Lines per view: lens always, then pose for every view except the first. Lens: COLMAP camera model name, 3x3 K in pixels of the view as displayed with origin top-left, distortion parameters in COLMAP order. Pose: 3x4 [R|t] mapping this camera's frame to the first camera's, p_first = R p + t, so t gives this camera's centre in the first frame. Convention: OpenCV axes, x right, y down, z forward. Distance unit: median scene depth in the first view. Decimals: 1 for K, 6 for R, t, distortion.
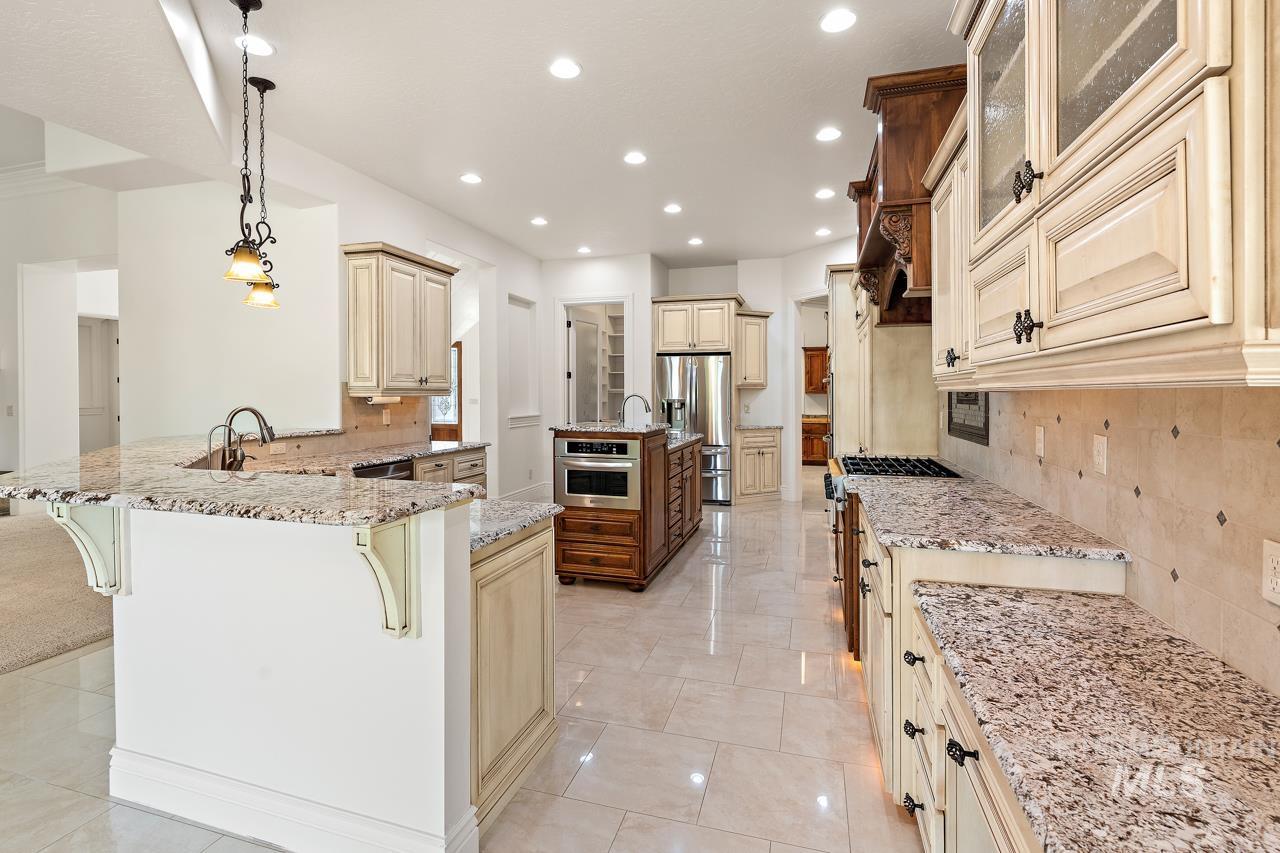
lens RADIAL K [[586.7, 0, 639.2], [0, 586.7, 420.0], [0, 0, 1]] dist [0.002134, -0.004806]
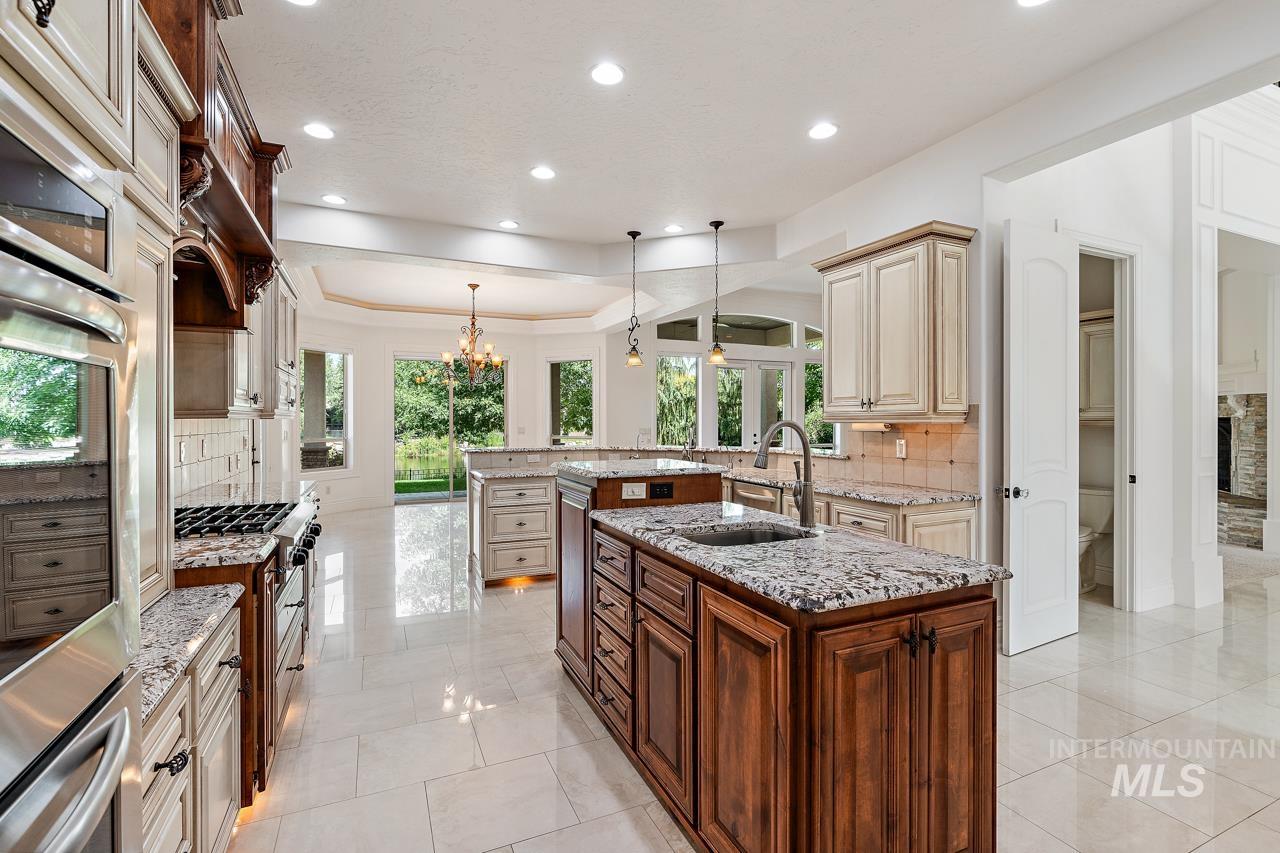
lens RADIAL K [[586.7, 0, 639.2], [0, 586.7, 420.0], [0, 0, 1]] dist [0.002134, -0.004806]
pose [[-0.754846, 0.000533, -0.655902, 0.360750], [-0.028194, 0.999049, 0.033259, -0.059425], [0.655296, 0.043598, -0.754113, 1.333629]]
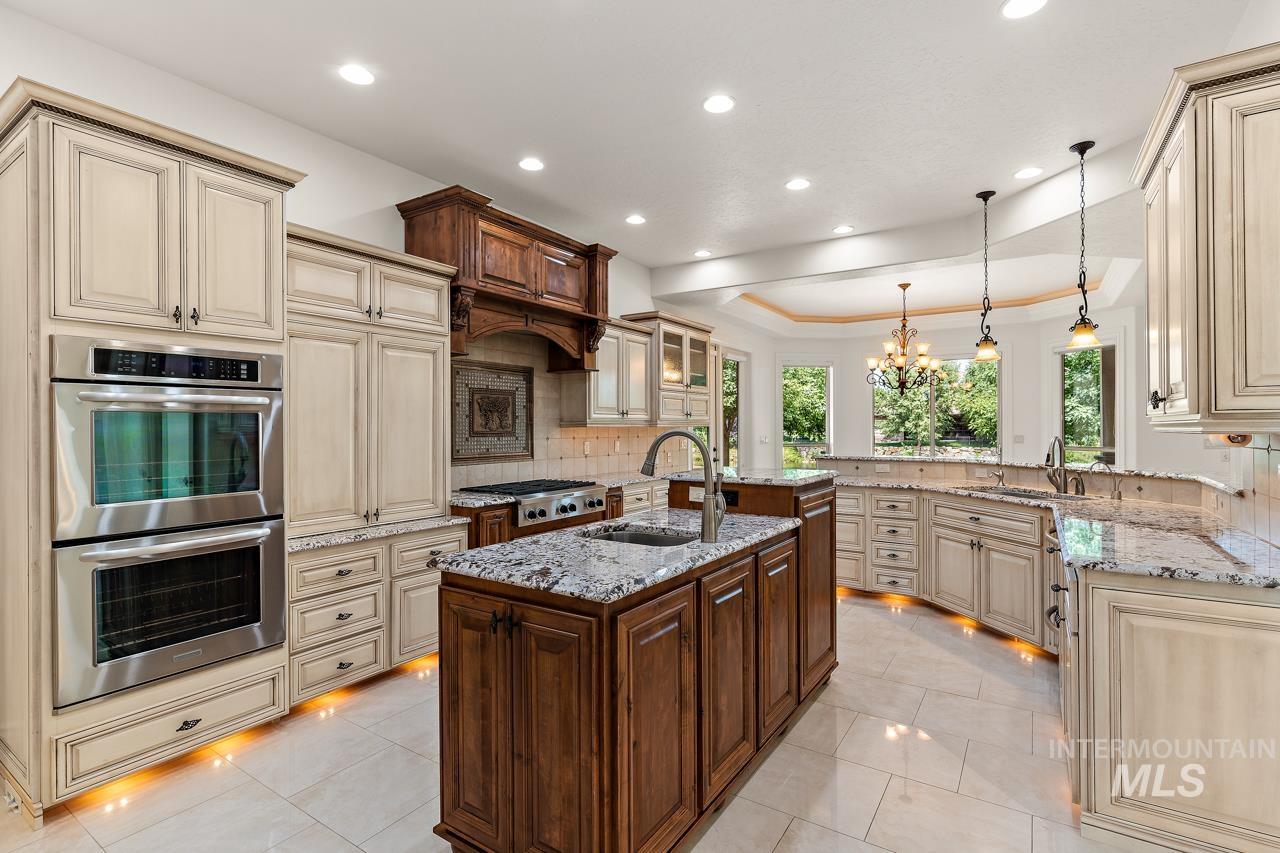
lens RADIAL K [[603.8, 0, 640.0], [0, 603.8, 426.5], [0, 0, 1]] dist [0.000486, 0.000040]
pose [[-0.957755, 0.003552, 0.287564, -0.105444], [0.016192, 0.999004, 0.041590, -0.069342], [-0.287130, 0.044489, -0.956858, 1.511701]]
